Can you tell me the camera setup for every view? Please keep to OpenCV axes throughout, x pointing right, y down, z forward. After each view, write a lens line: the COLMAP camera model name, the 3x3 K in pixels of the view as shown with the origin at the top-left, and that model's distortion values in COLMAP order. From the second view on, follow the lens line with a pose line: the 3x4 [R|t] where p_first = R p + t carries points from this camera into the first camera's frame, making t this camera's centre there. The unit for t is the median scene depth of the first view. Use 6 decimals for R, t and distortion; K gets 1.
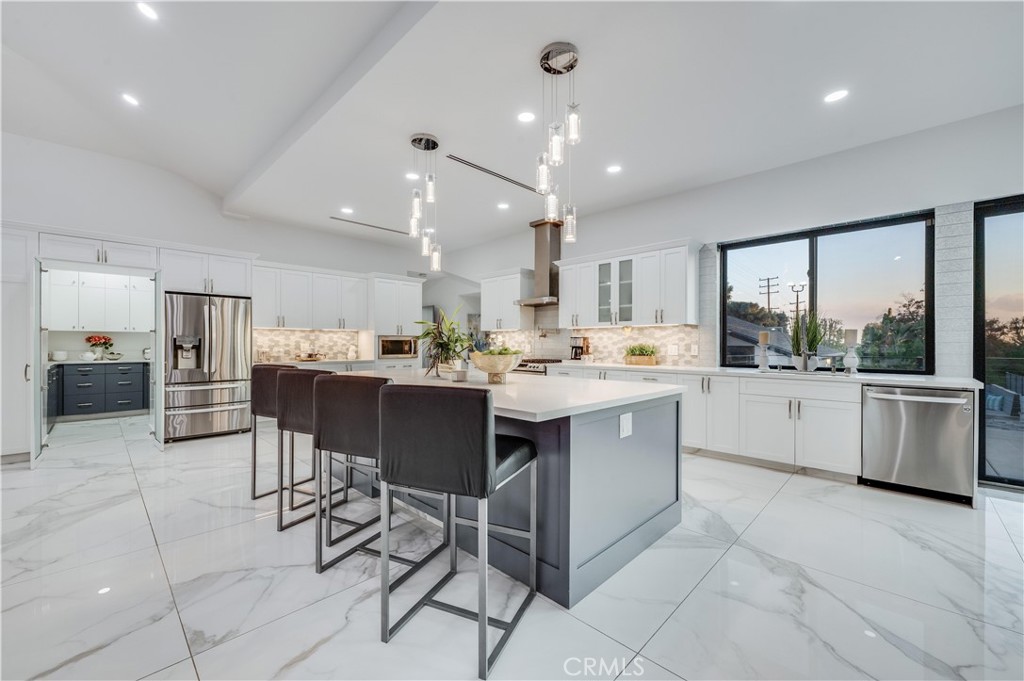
lens RADIAL K [[417.1, 0, 505.9], [0, 417.1, 344.6], [0, 0, 1]] dist [0.000065, 0.000333]
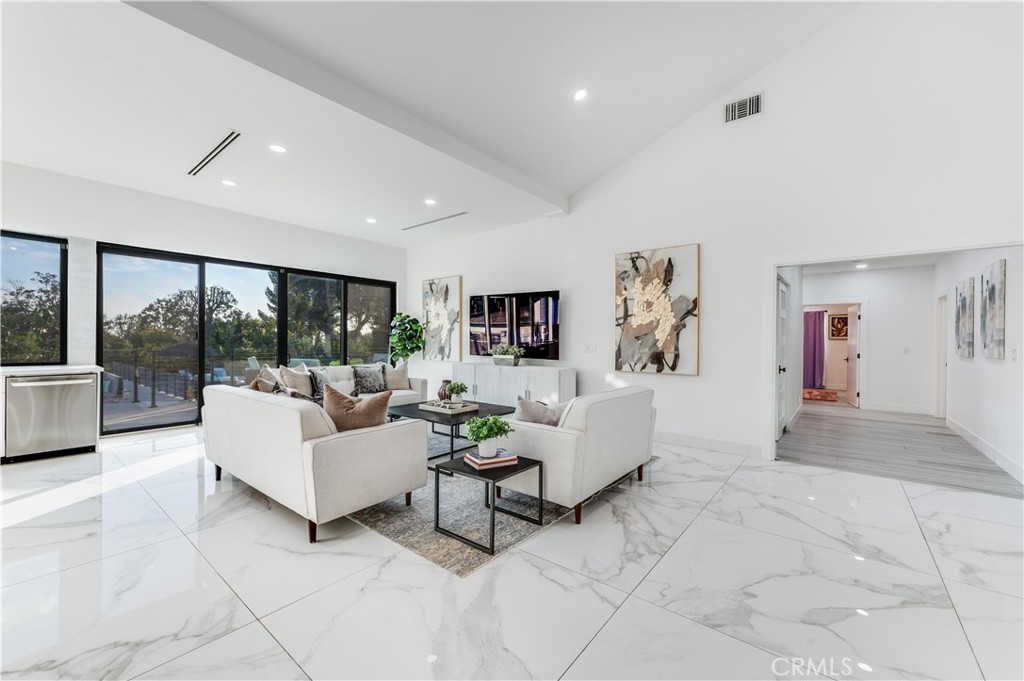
lens RADIAL K [[417.1, 0, 515.7], [0, 417.1, 338.3], [0, 0, 1]] dist [0.000065, 0.000333]
pose [[-0.073640, 0.000917, 0.997284, -0.320270], [-0.005026, 0.999987, -0.001291, -0.013194], [-0.997272, -0.005108, -0.073635, -0.256567]]
